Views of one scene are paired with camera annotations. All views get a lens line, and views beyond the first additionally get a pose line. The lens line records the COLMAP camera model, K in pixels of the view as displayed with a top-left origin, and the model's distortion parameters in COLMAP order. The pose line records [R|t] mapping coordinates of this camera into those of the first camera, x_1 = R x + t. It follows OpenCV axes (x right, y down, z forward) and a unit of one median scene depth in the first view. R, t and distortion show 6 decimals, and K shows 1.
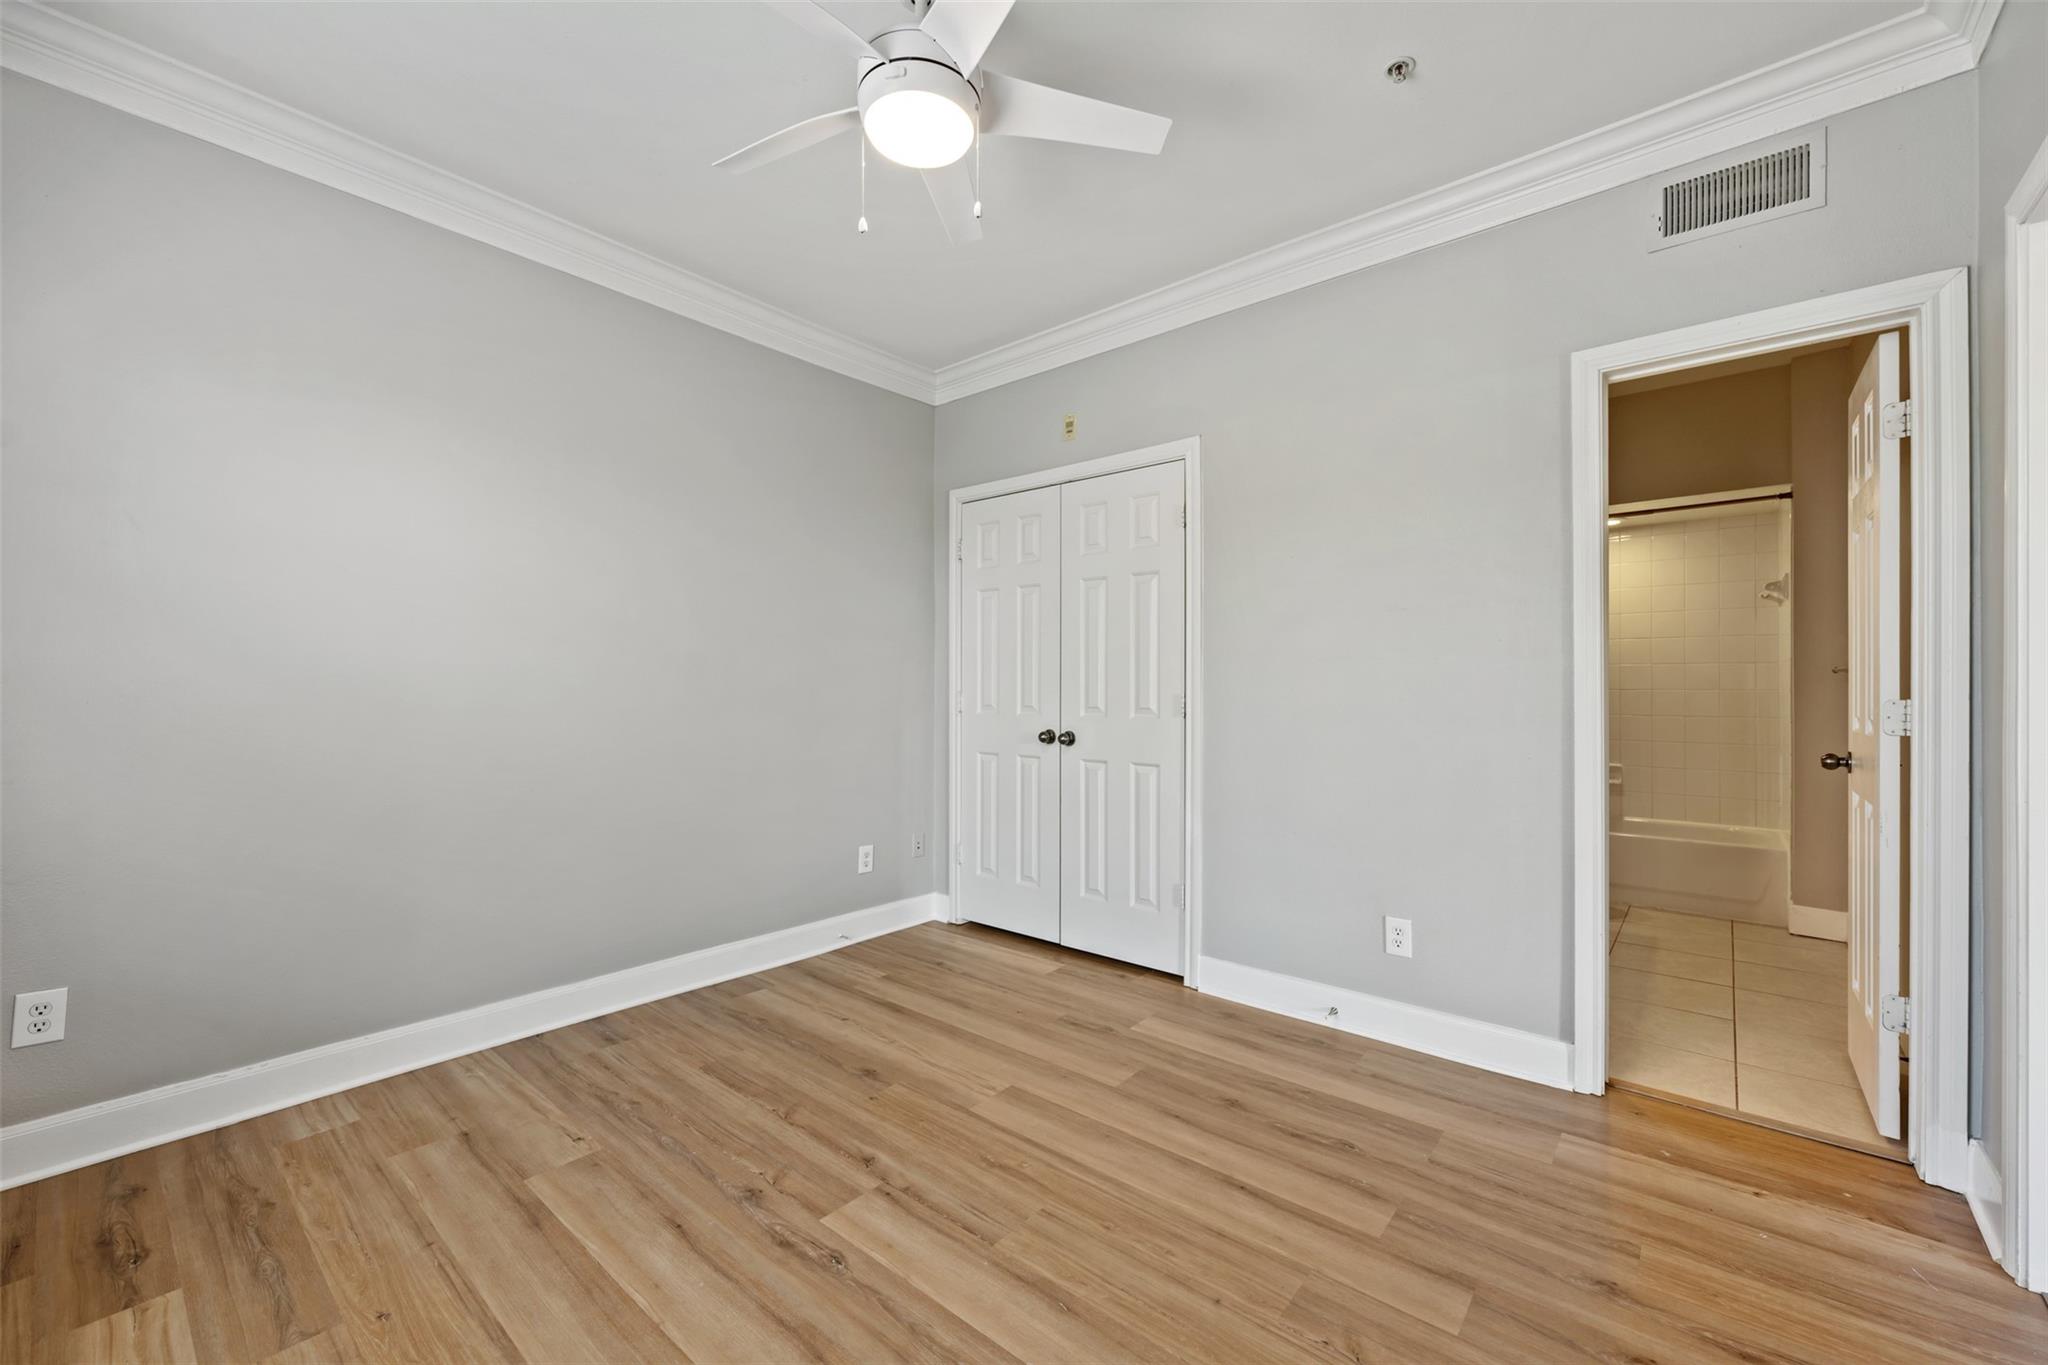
lens RADIAL K [[808.9, 0, 1024.0], [0, 808.9, 682.5], [0, 0, 1]] dist [0.001075, 0.000118]
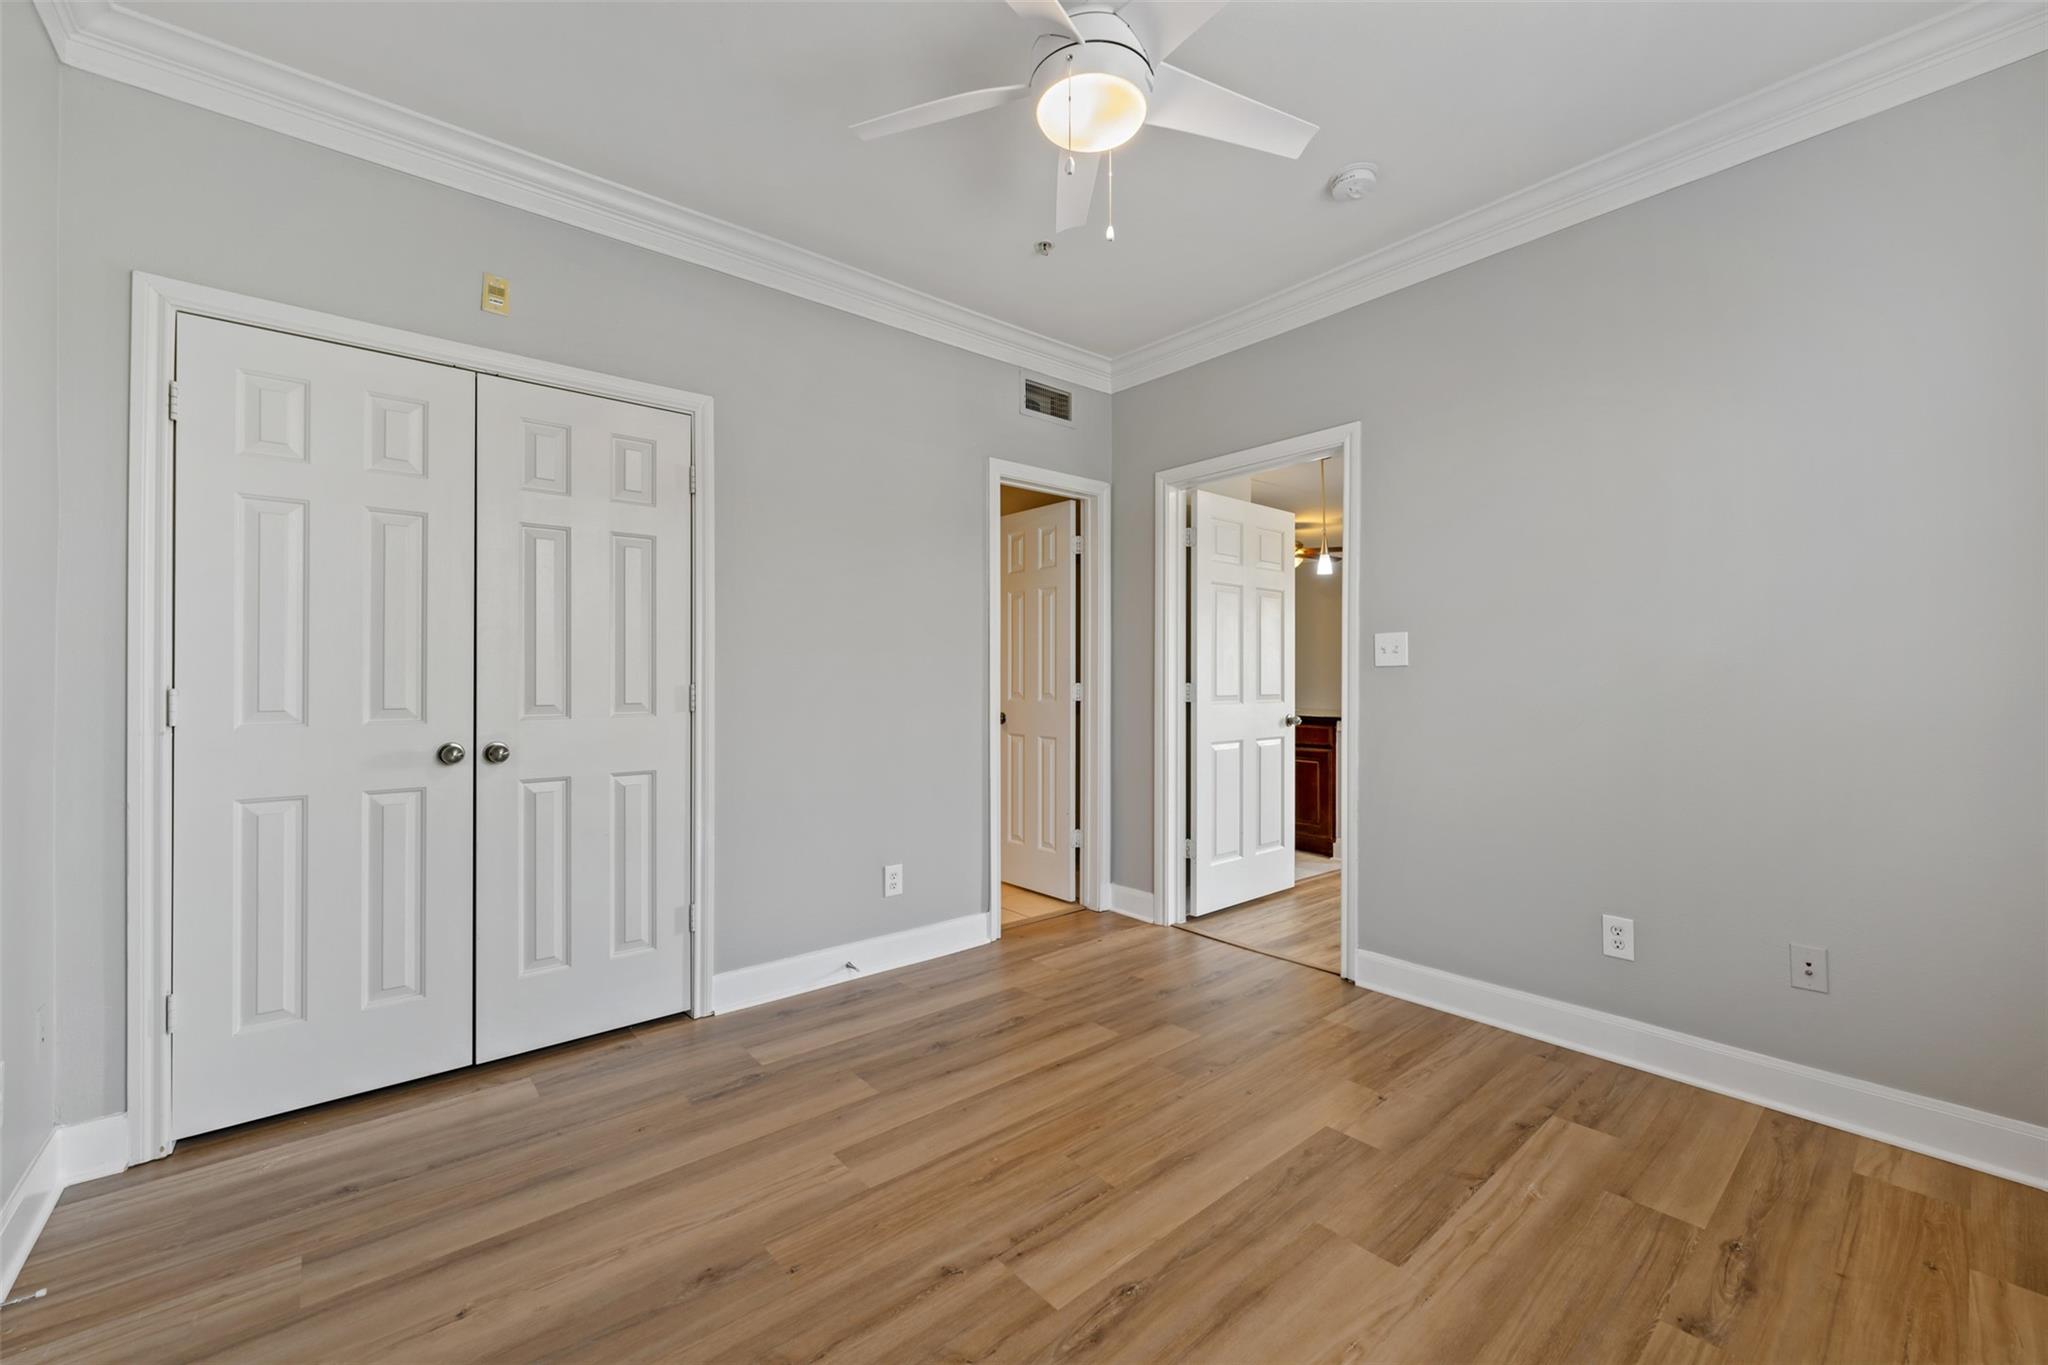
lens RADIAL K [[825.7, 0, 1025.9], [0, 825.7, 672.3], [0, 0, 1]] dist [-0.000974, -0.000071]
pose [[0.163801, 0.004260, 0.986484, -0.803626], [-0.005541, 0.999979, -0.003398, 0.001685], [-0.986478, -0.004910, 0.163821, 0.647333]]
